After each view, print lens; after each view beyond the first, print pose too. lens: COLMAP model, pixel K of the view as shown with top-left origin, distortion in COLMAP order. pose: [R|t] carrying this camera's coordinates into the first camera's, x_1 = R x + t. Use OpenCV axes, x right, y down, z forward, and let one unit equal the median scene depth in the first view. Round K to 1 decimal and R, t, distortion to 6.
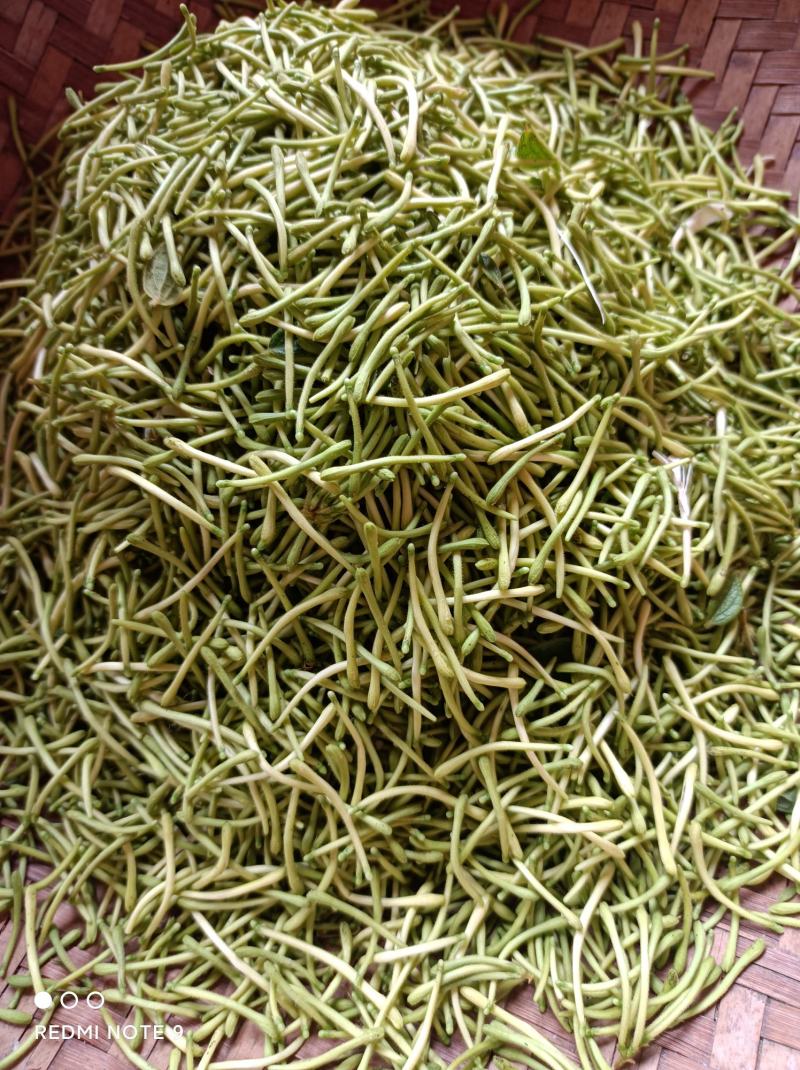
lens RADIAL K [[765.1, 0, 403.0], [0, 765.1, 556.7], [0, 0, 1]] dist [-0.037114, 0.003776]
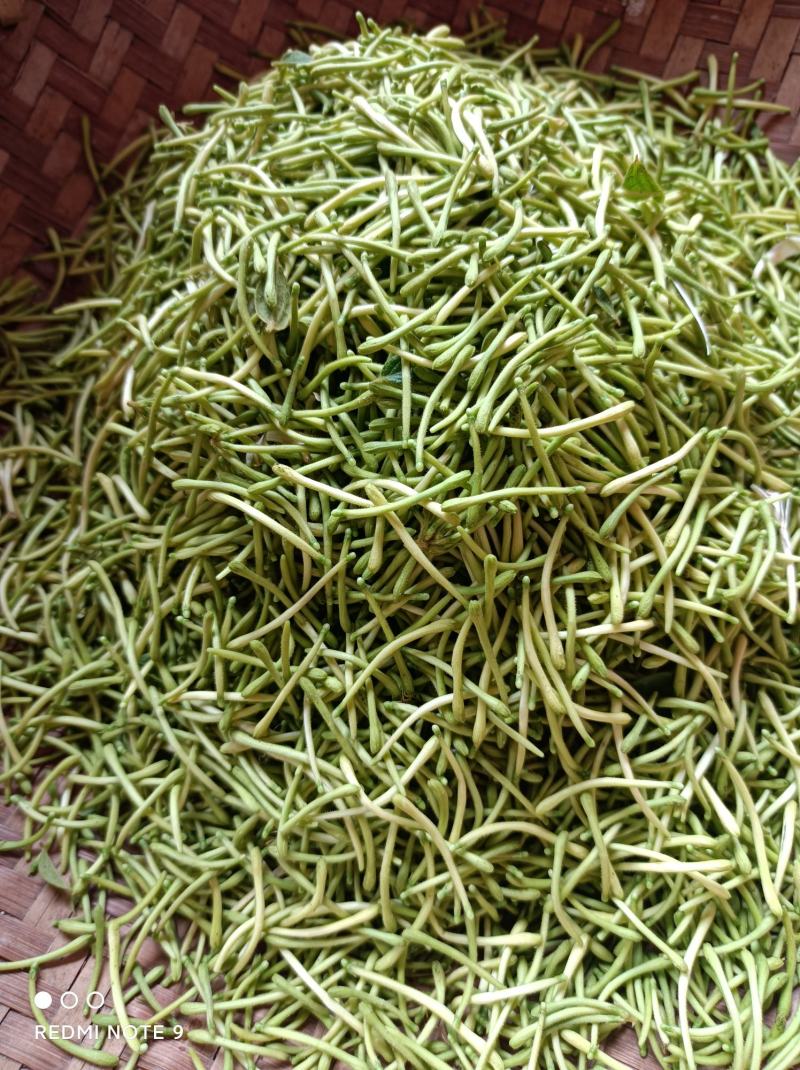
lens RADIAL K [[762.6, 0, 390.4], [0, 762.6, 558.3], [0, 0, 1]] dist [-0.030802, -0.004789]
pose [[0.999879, 0.014567, 0.005463, -0.154584], [-0.014452, 0.999686, -0.020463, -0.016039], [-0.005759, 0.020381, 0.999776, 0.018278]]
